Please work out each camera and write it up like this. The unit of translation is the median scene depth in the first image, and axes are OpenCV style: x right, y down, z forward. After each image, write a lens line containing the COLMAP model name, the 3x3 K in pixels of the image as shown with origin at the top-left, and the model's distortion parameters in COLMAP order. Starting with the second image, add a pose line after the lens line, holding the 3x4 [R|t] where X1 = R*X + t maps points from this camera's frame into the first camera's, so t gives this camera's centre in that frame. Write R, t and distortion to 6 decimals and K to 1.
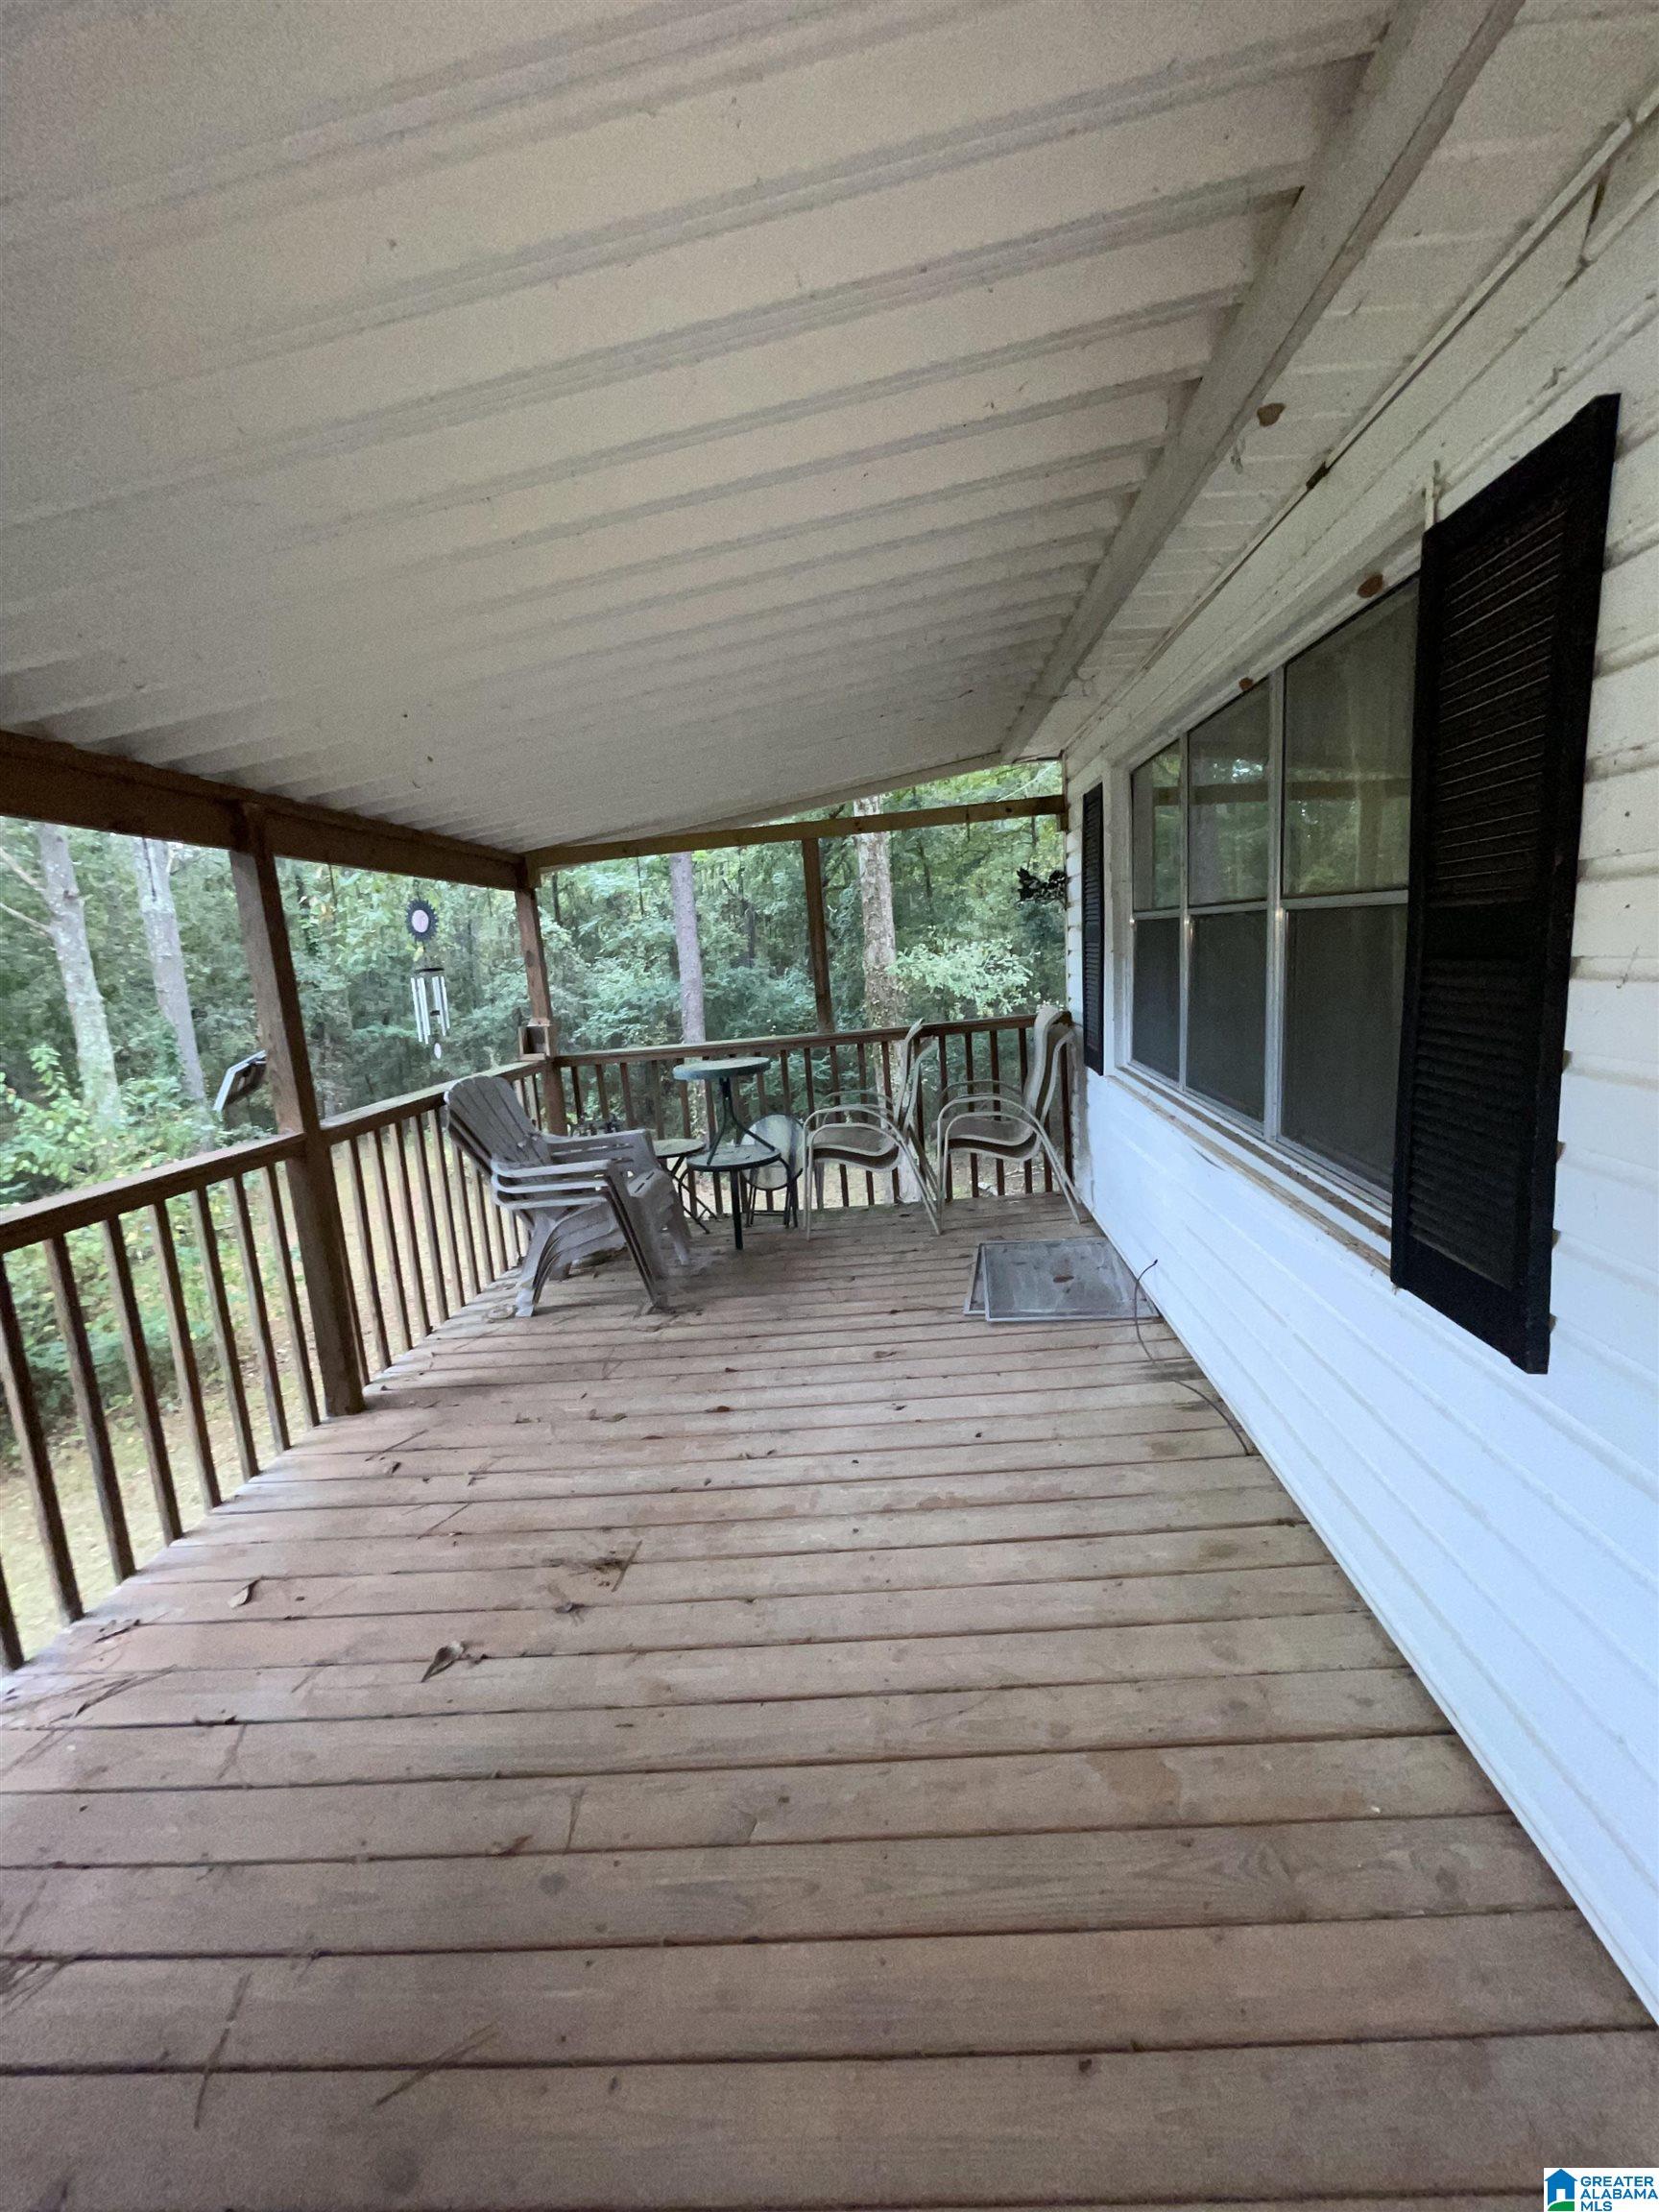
lens RADIAL K [[898.3, 0, 845.9], [0, 898.3, 1099.7], [0, 0, 1]] dist [-0.010979, -0.000111]
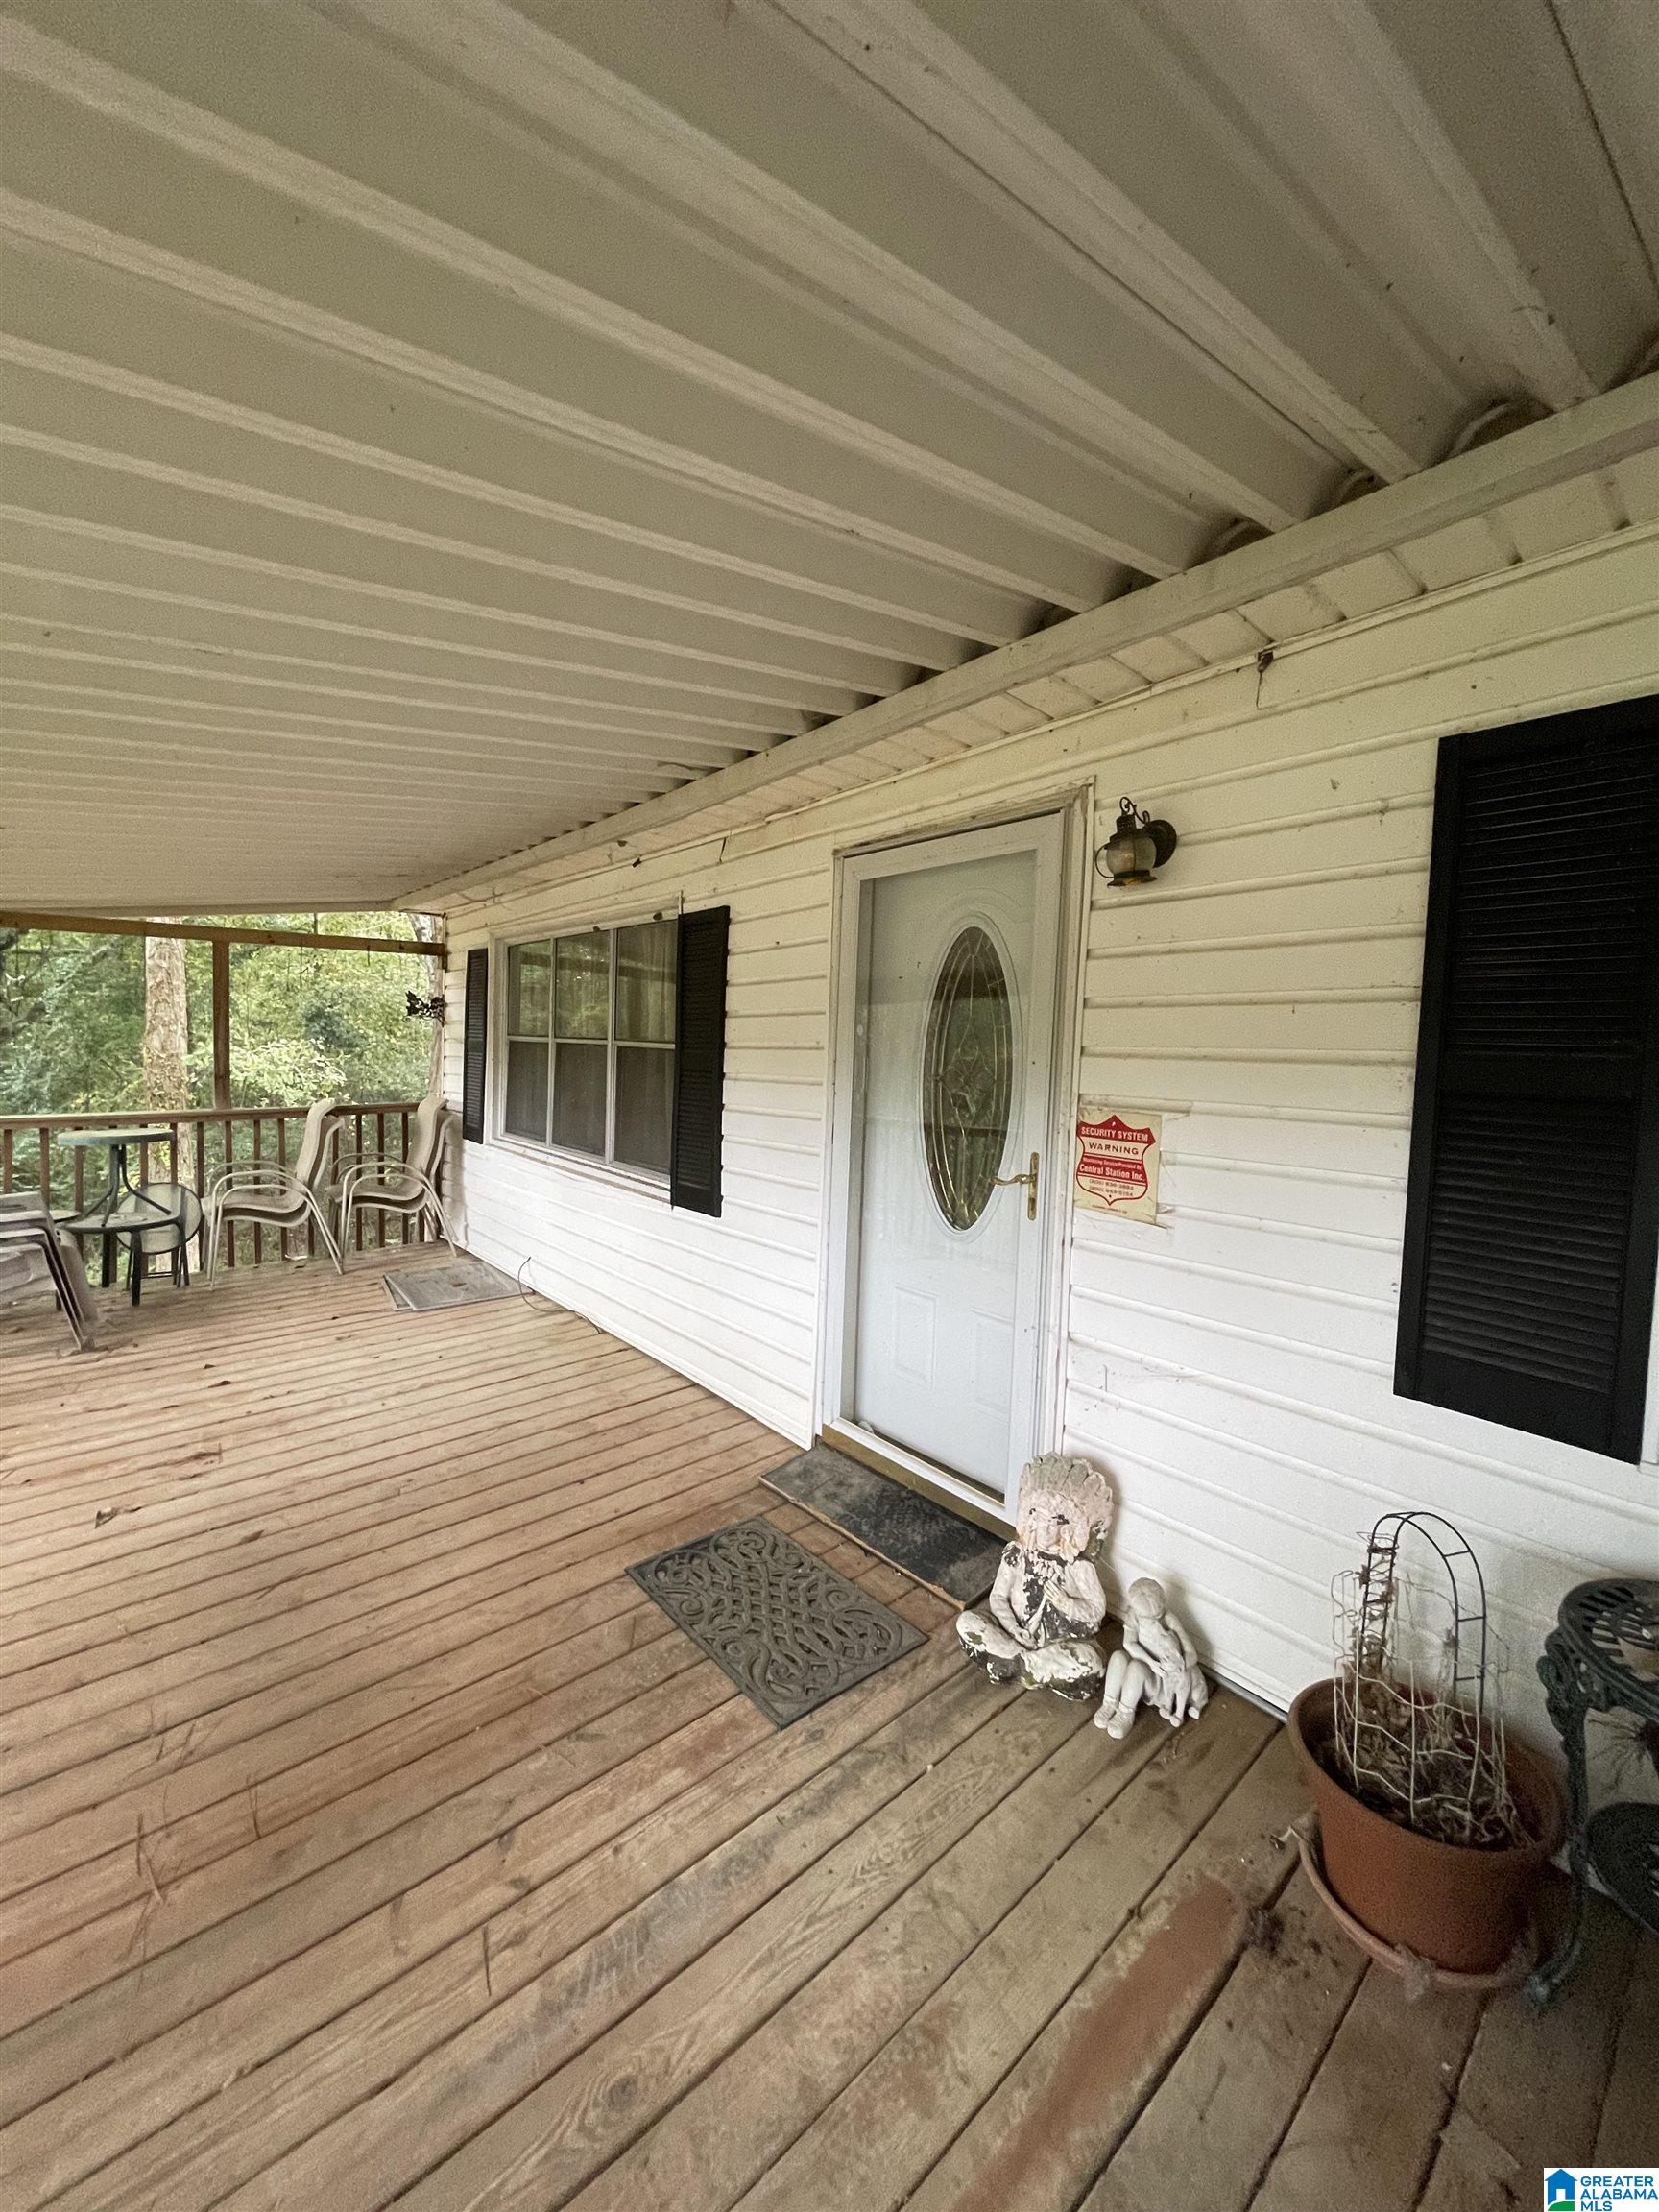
lens RADIAL K [[898.3, 0, 833.8], [0, 898.3, 1102.8], [0, 0, 1]] dist [-0.010979, -0.000111]
pose [[0.725199, 0.046125, 0.686993, -0.410101], [0.038592, 0.993462, -0.107439, 0.115610], [-0.687457, 0.104427, 0.718678, -0.588522]]
